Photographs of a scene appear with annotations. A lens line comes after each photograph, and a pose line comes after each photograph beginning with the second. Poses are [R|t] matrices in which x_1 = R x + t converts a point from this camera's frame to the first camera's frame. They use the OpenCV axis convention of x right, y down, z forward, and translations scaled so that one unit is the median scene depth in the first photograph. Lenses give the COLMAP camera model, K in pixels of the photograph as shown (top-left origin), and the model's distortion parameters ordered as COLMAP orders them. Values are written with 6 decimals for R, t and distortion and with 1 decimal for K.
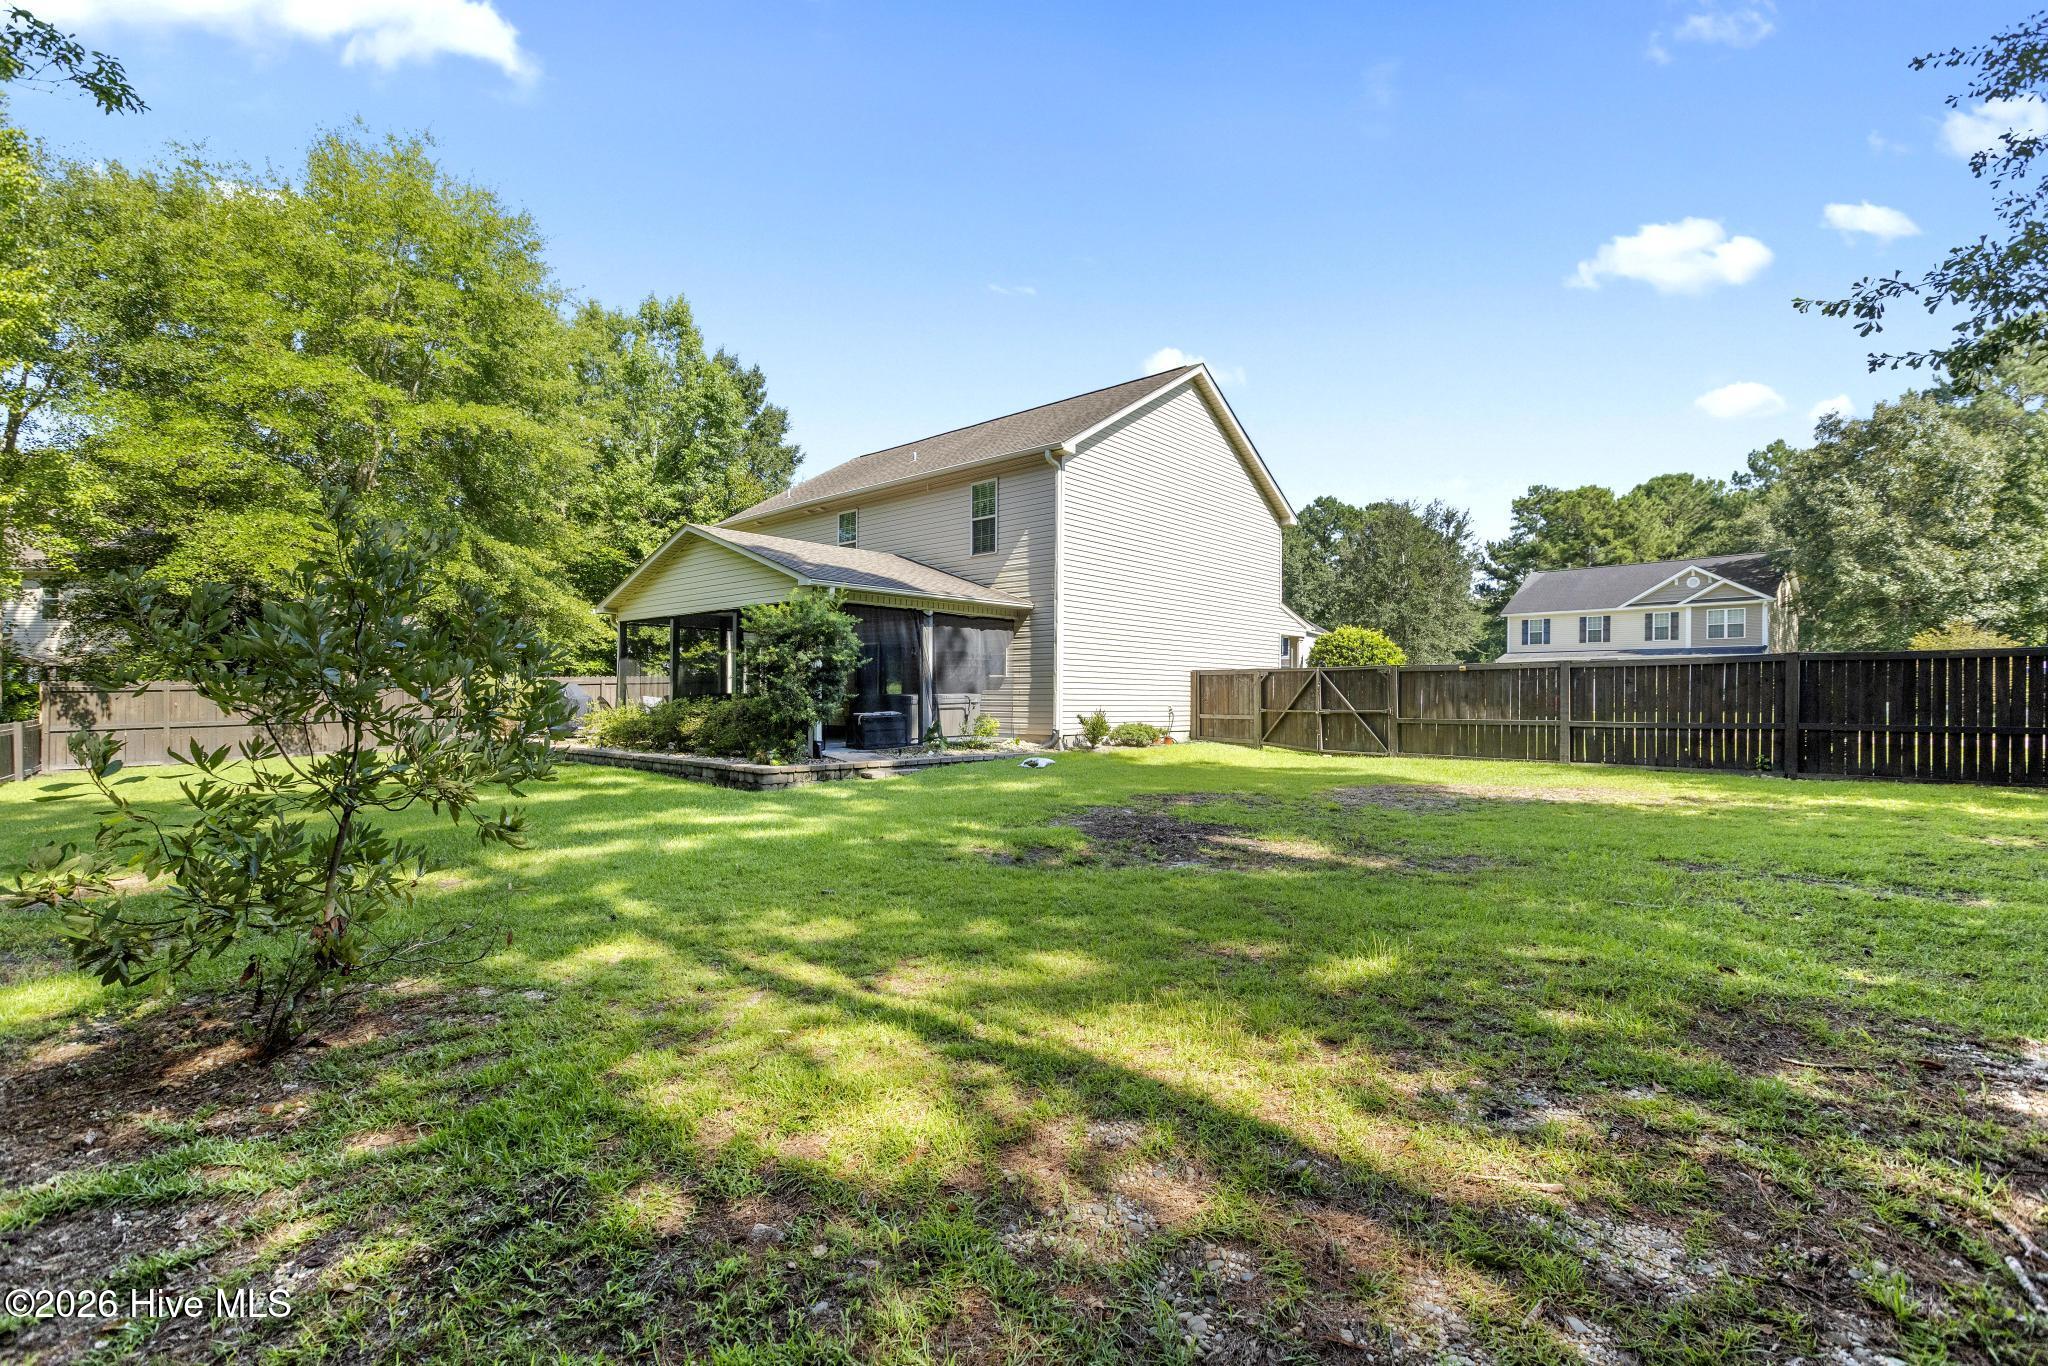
lens RADIAL K [[926.3, 0, 1024.0], [0, 926.3, 683.0], [0, 0, 1]] dist [-0.013443, 0.022633]
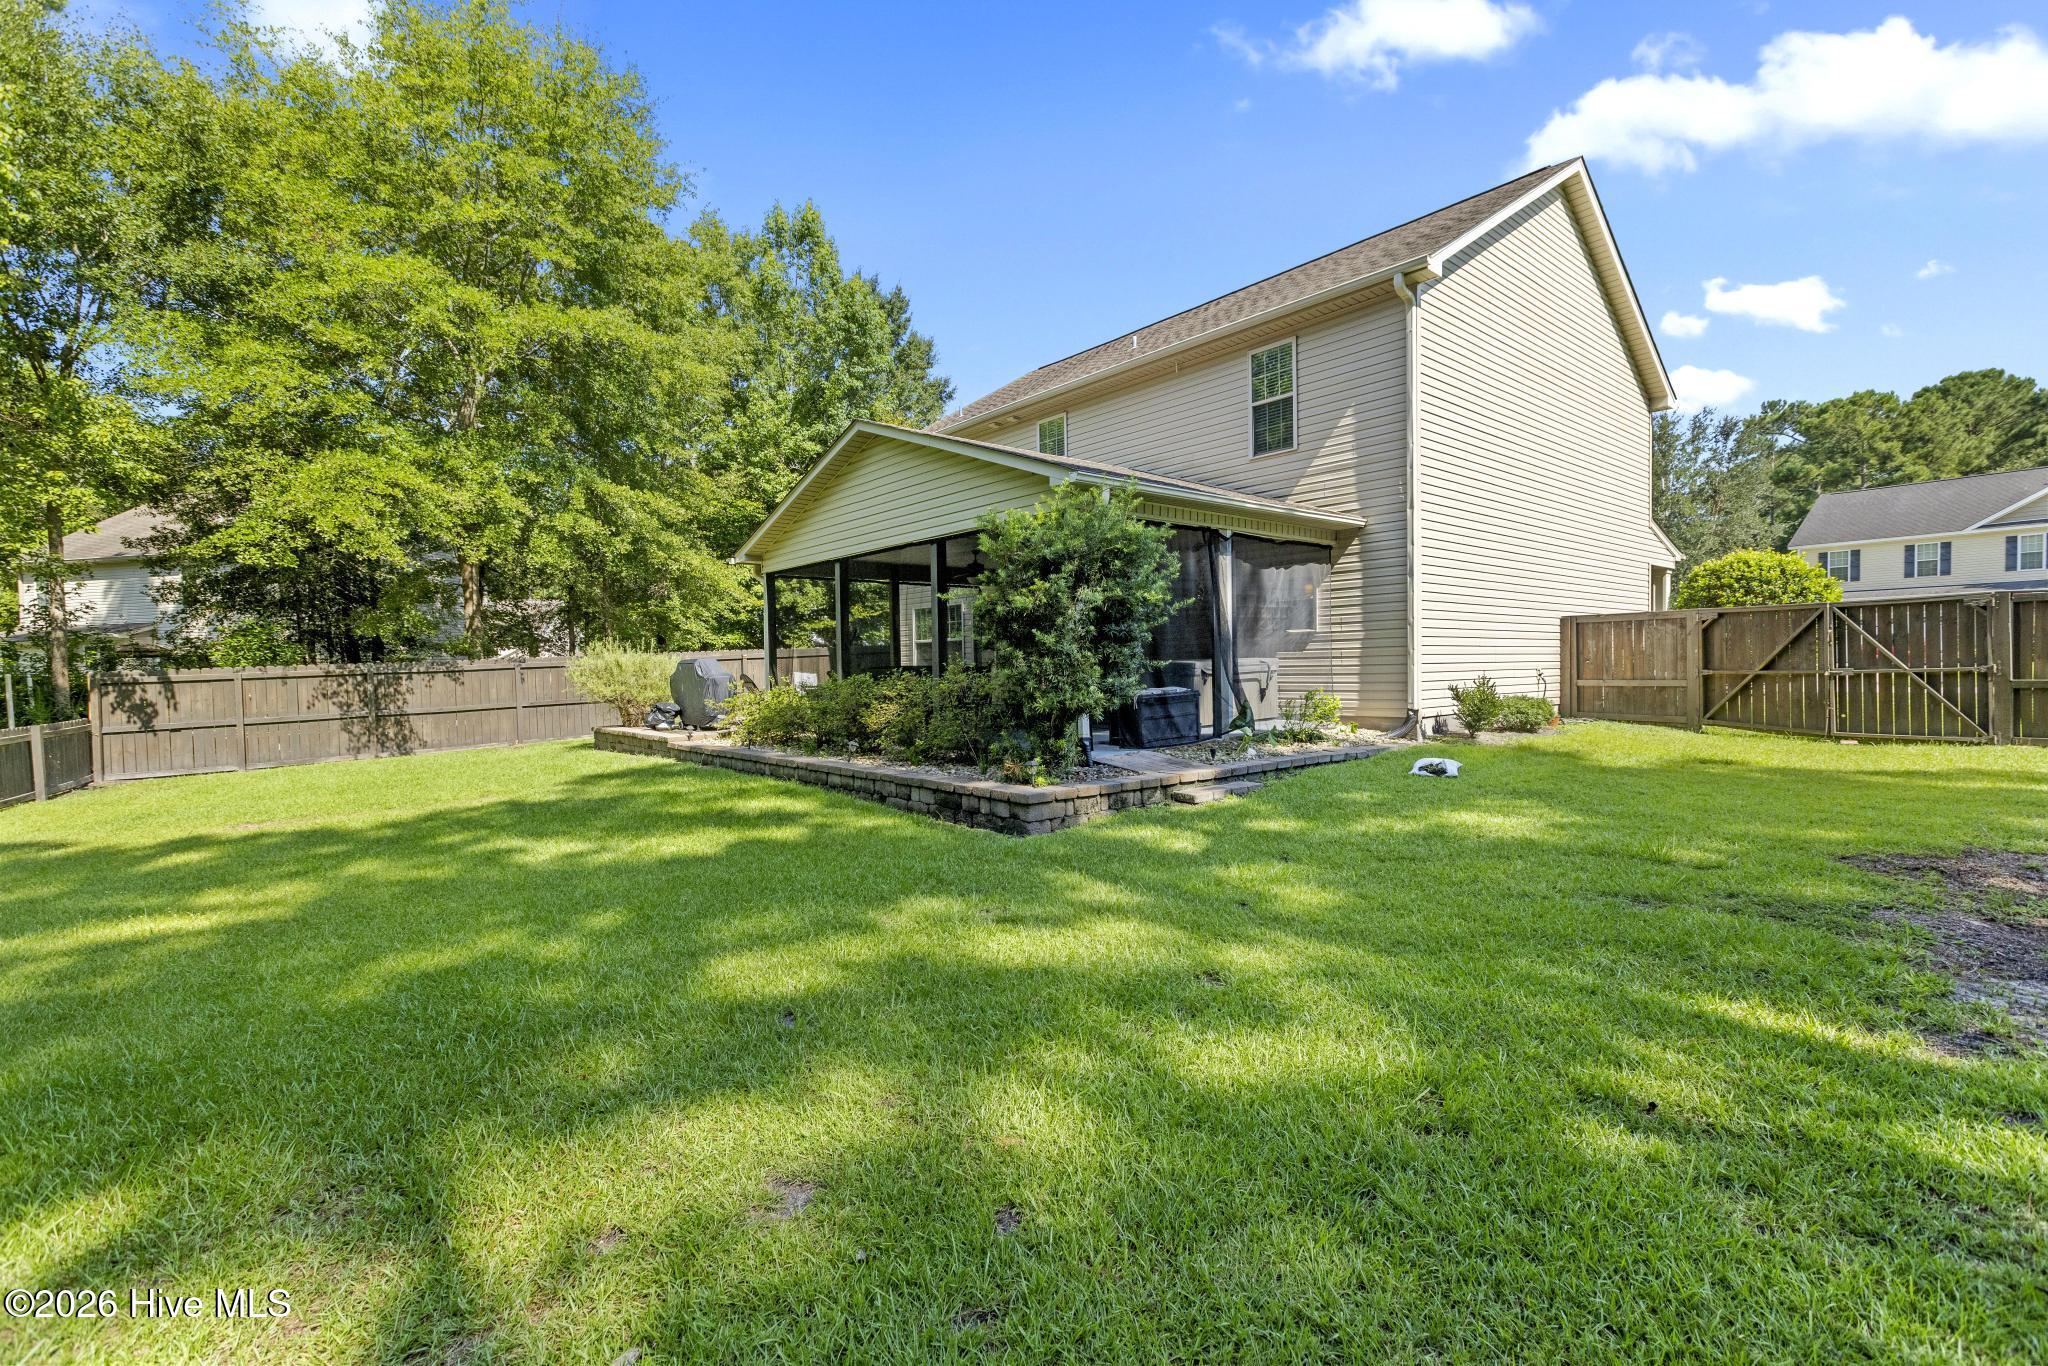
lens RADIAL K [[926.3, 0, 1024.0], [0, 926.3, 683.0], [0, 0, 1]] dist [-0.013443, 0.022633]
pose [[0.991430, -0.022261, -0.128728, -0.120474], [0.026570, 0.999139, 0.031853, 0.003157], [0.127908, -0.035001, 0.991168, 0.250764]]
